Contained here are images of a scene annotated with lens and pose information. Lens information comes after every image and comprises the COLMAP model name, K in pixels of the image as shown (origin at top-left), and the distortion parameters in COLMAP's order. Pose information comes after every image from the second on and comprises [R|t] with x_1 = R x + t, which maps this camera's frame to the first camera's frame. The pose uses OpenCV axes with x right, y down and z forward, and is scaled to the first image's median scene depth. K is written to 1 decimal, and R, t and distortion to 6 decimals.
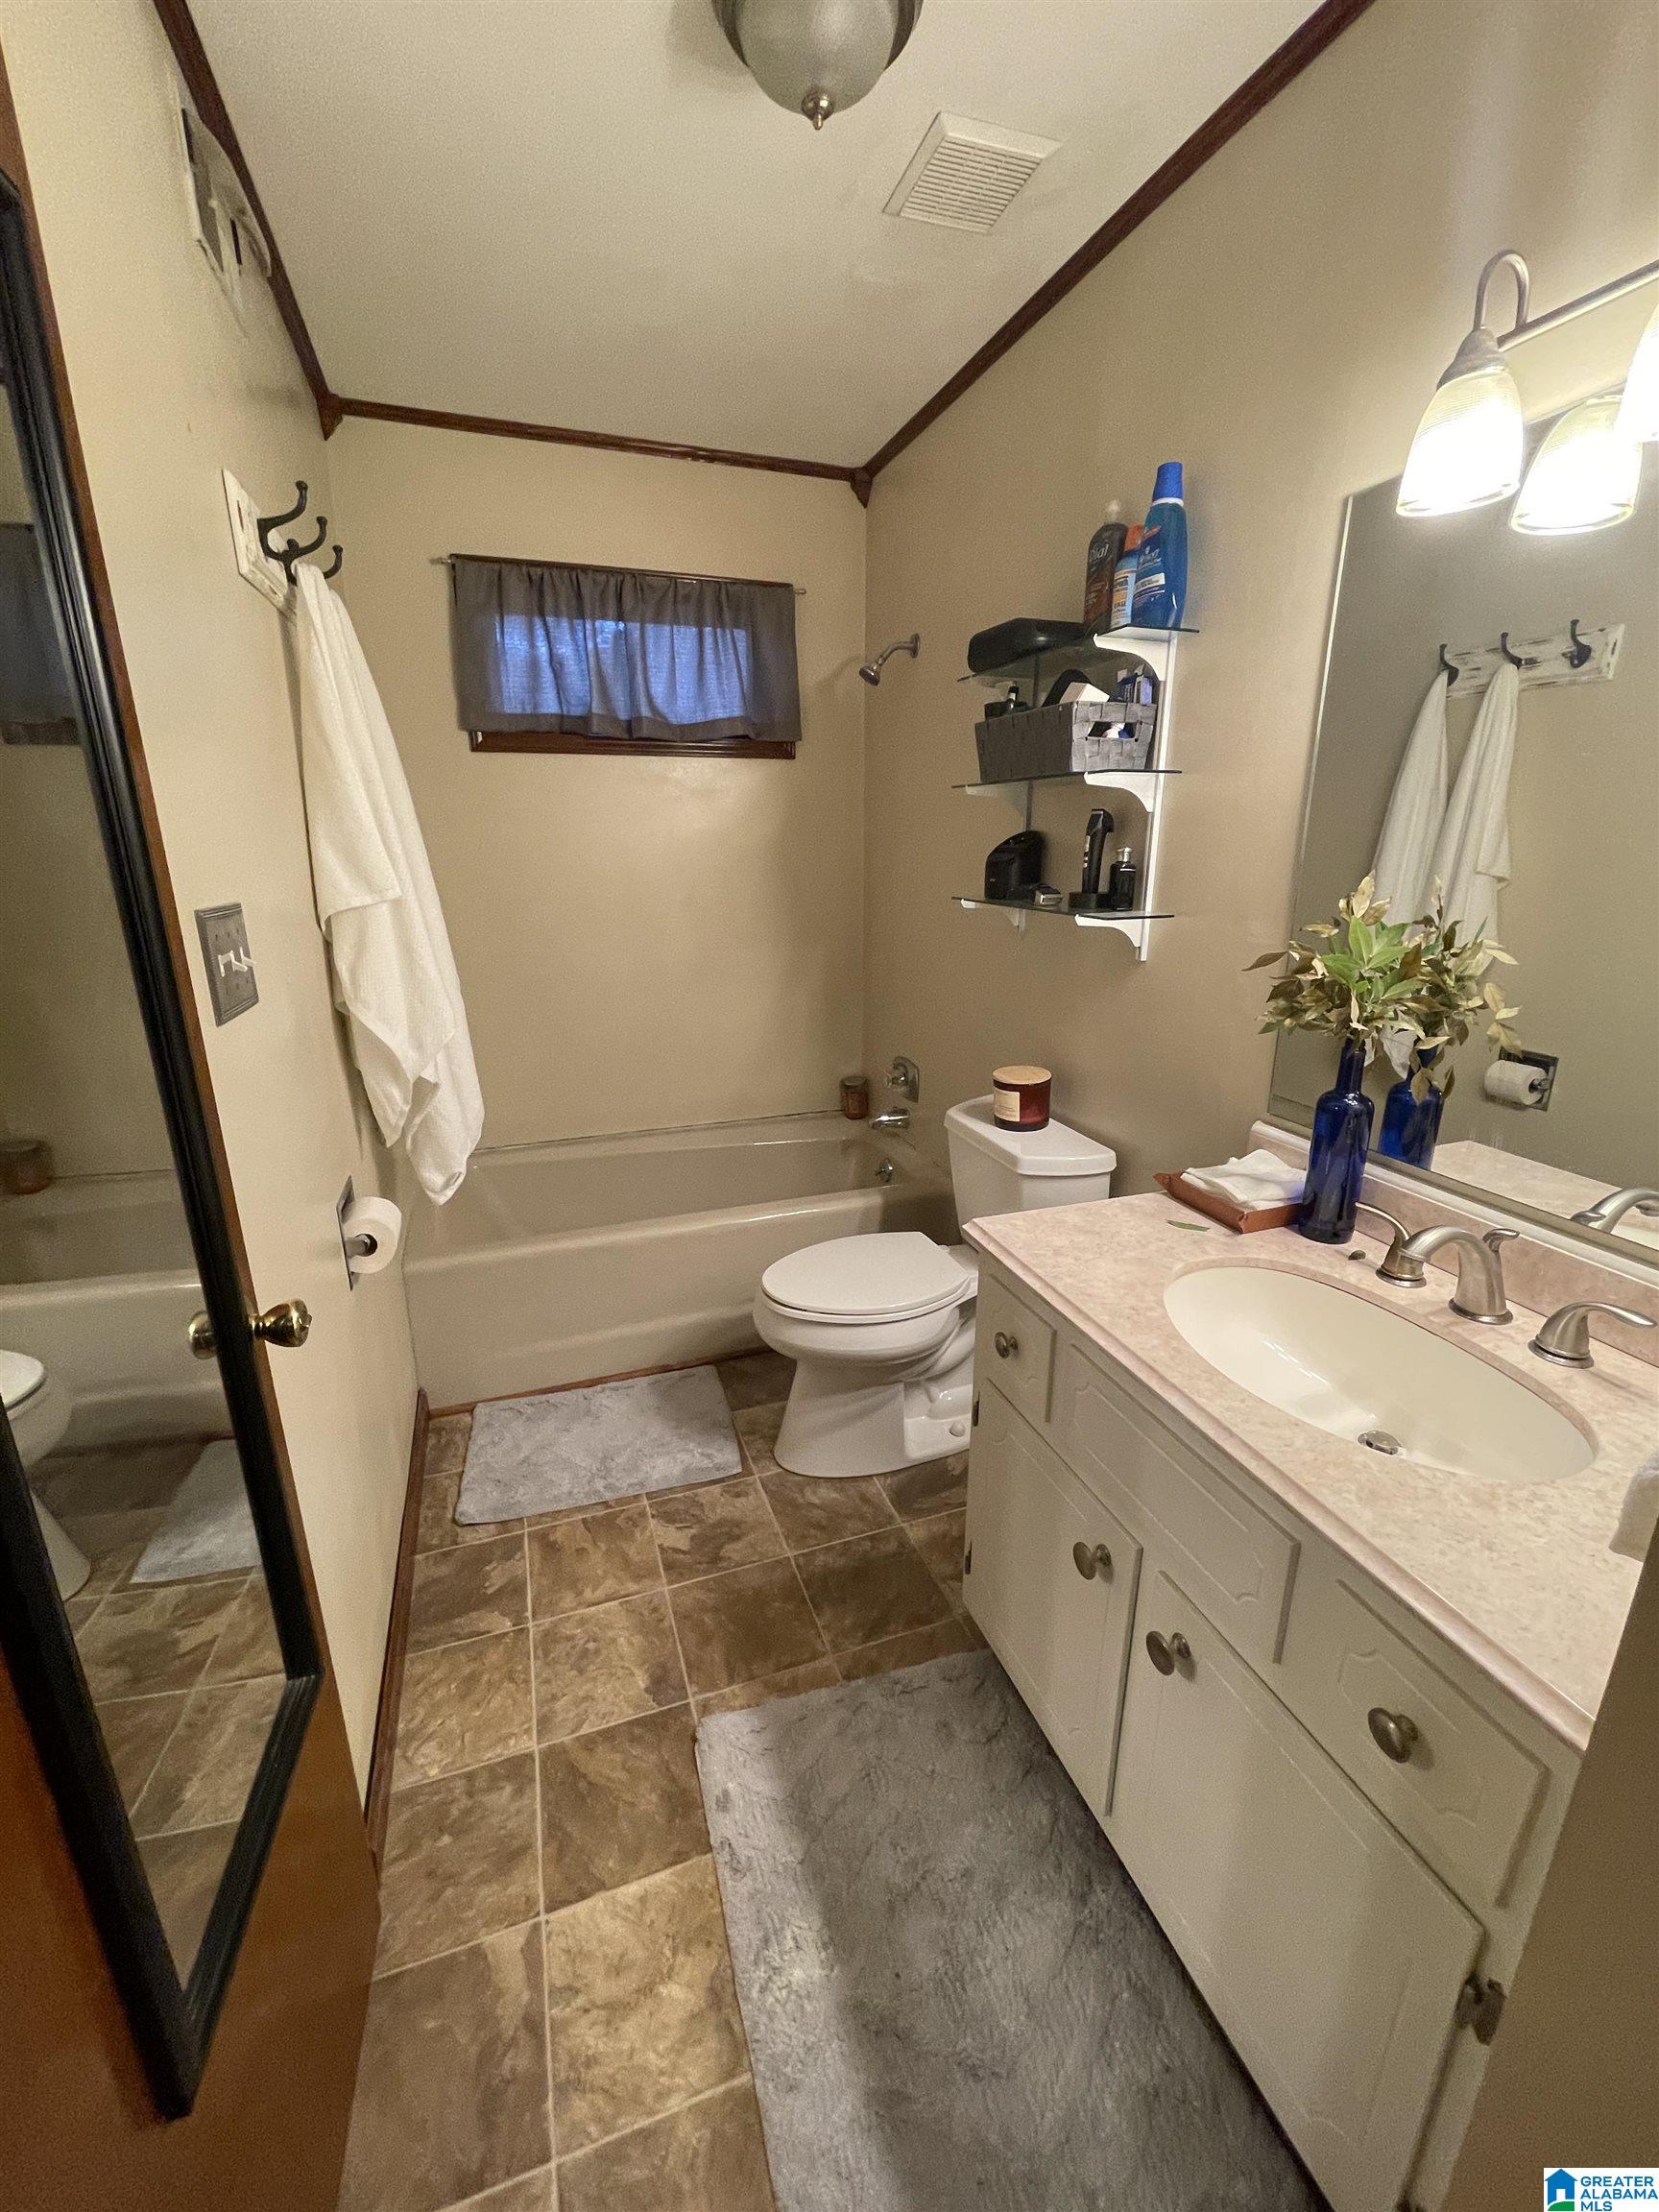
lens RADIAL K [[907.9, 0, 829.5], [0, 907.9, 1106.0], [0, 0, 1]] dist [-0.020528, 0.015165]
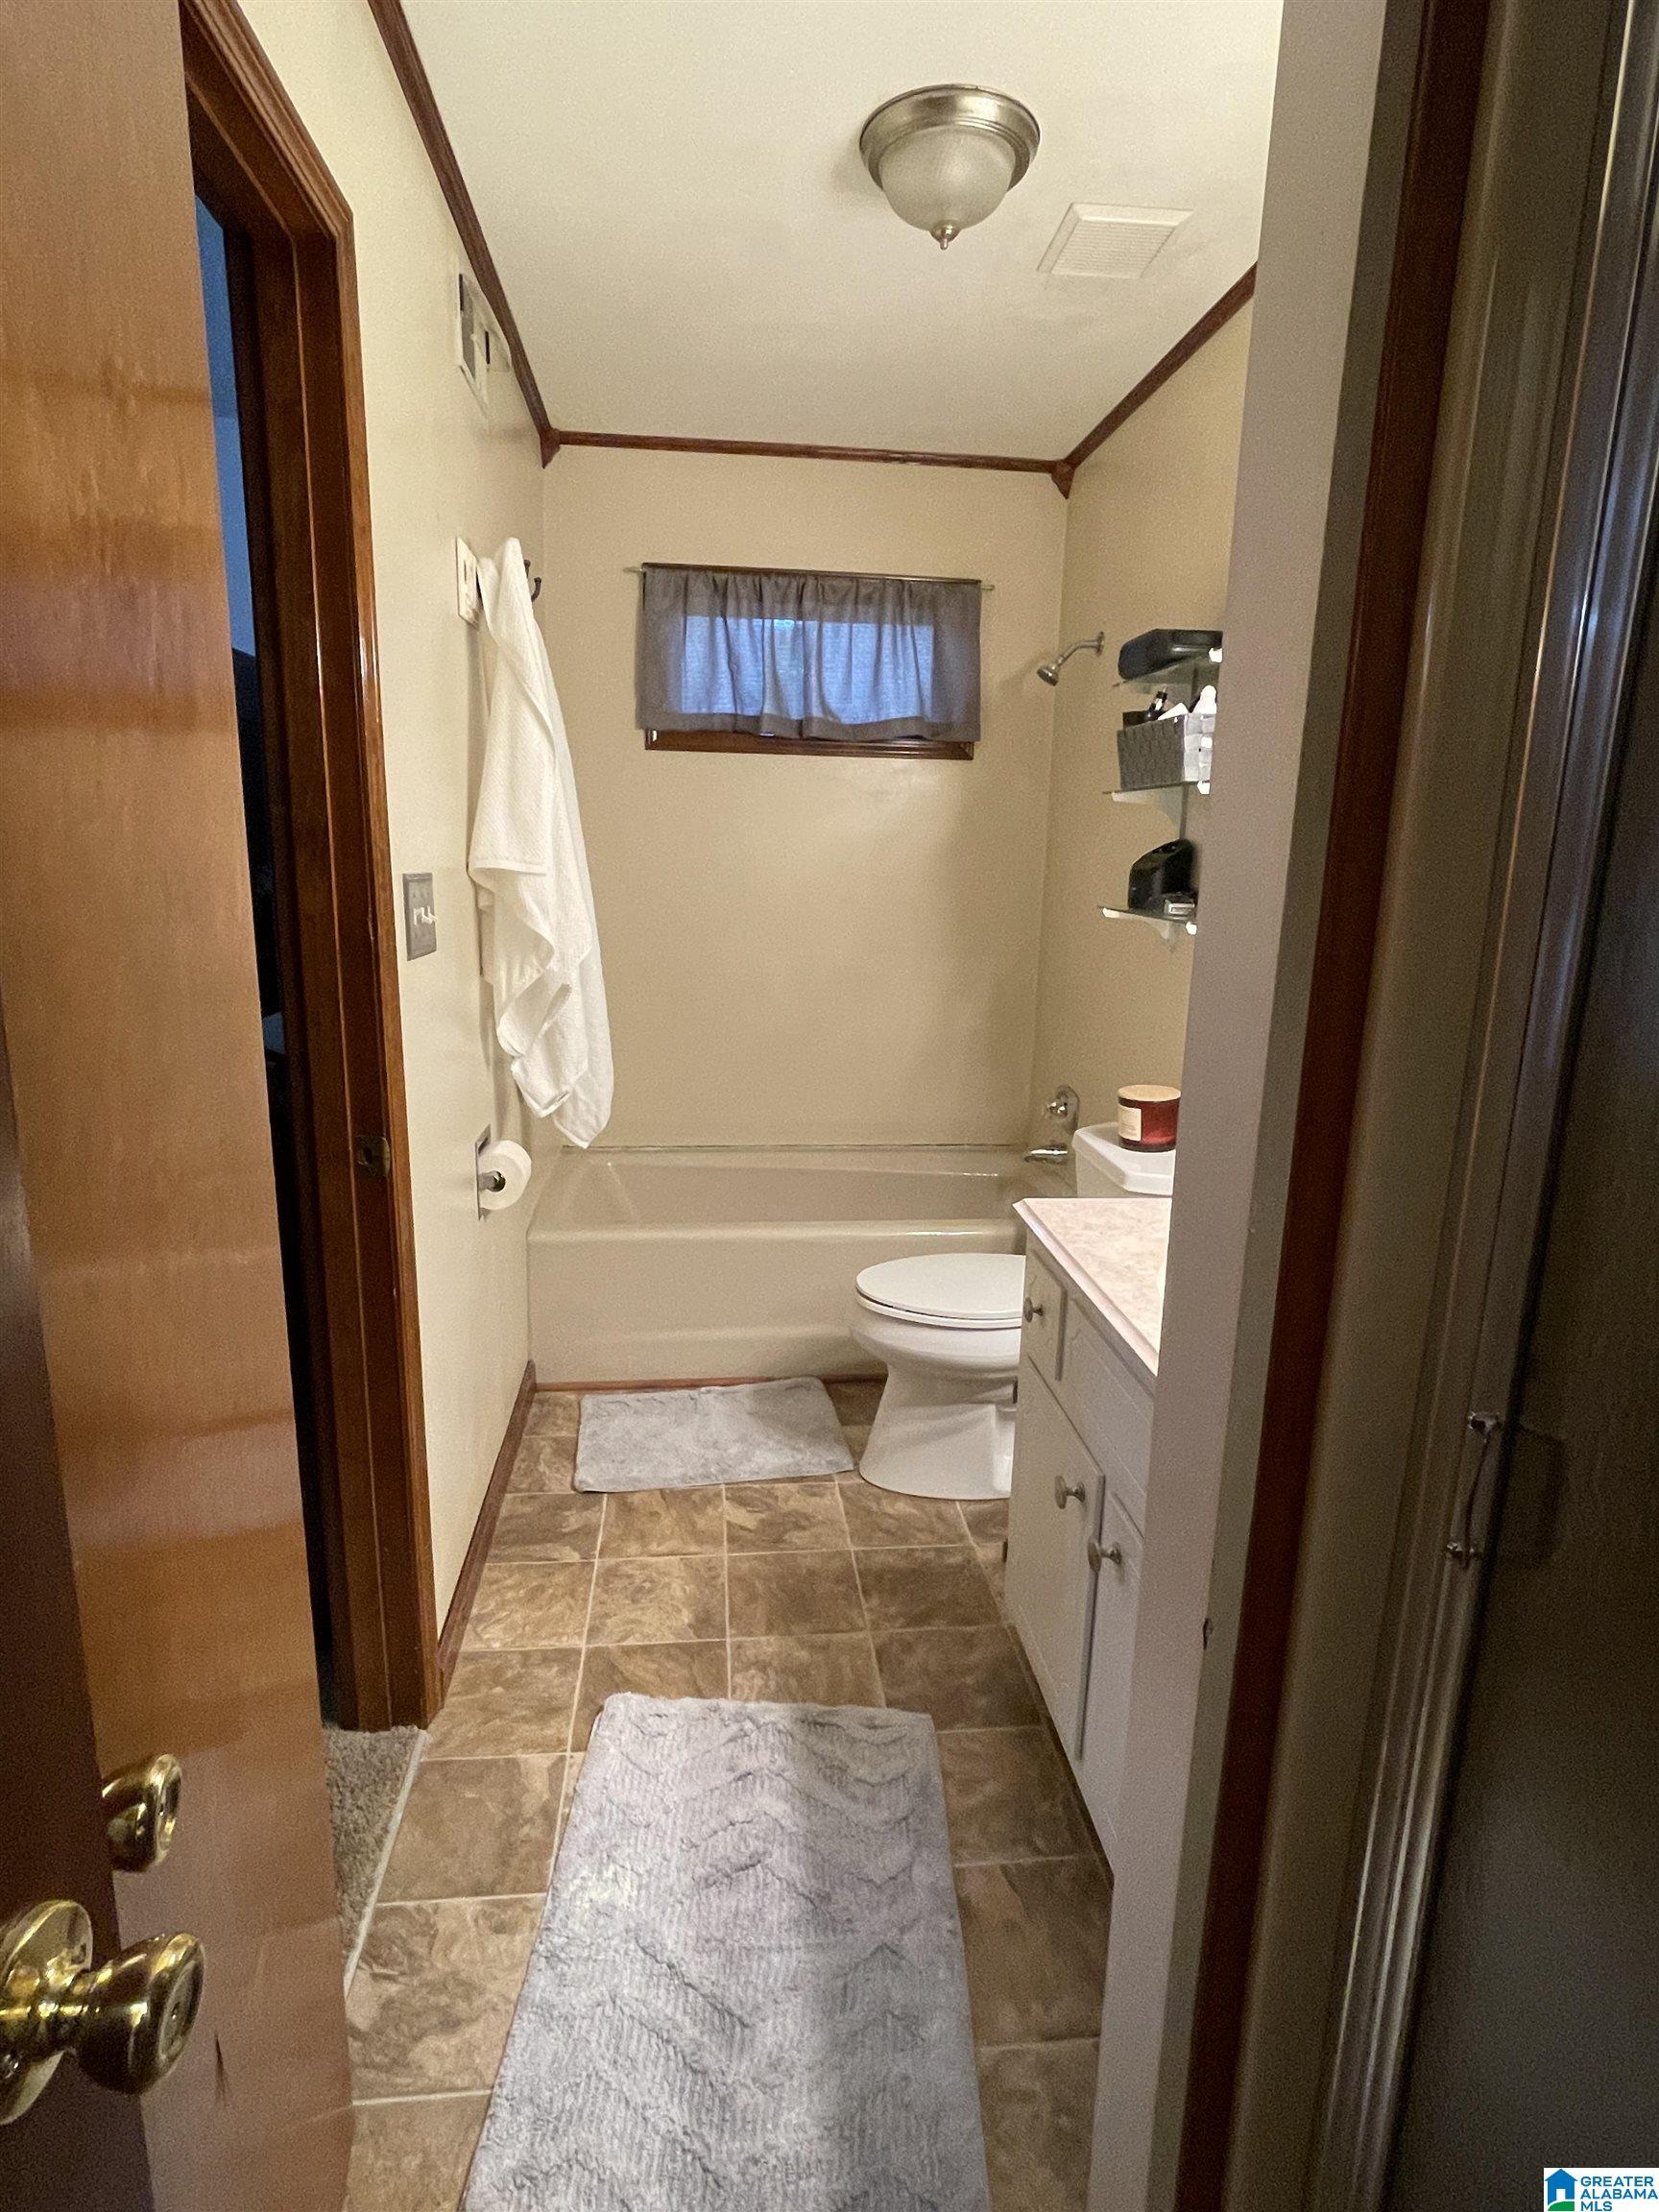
lens RADIAL K [[1176.4, 0, 829.5], [0, 1176.4, 1106.0], [0, 0, 1]] dist [0.006713, -0.000932]
pose [[0.972357, 0.076840, -0.220493, 0.166000], [-0.092425, 0.993834, -0.061243, 0.088328], [0.214427, 0.079929, 0.973464, -0.275503]]
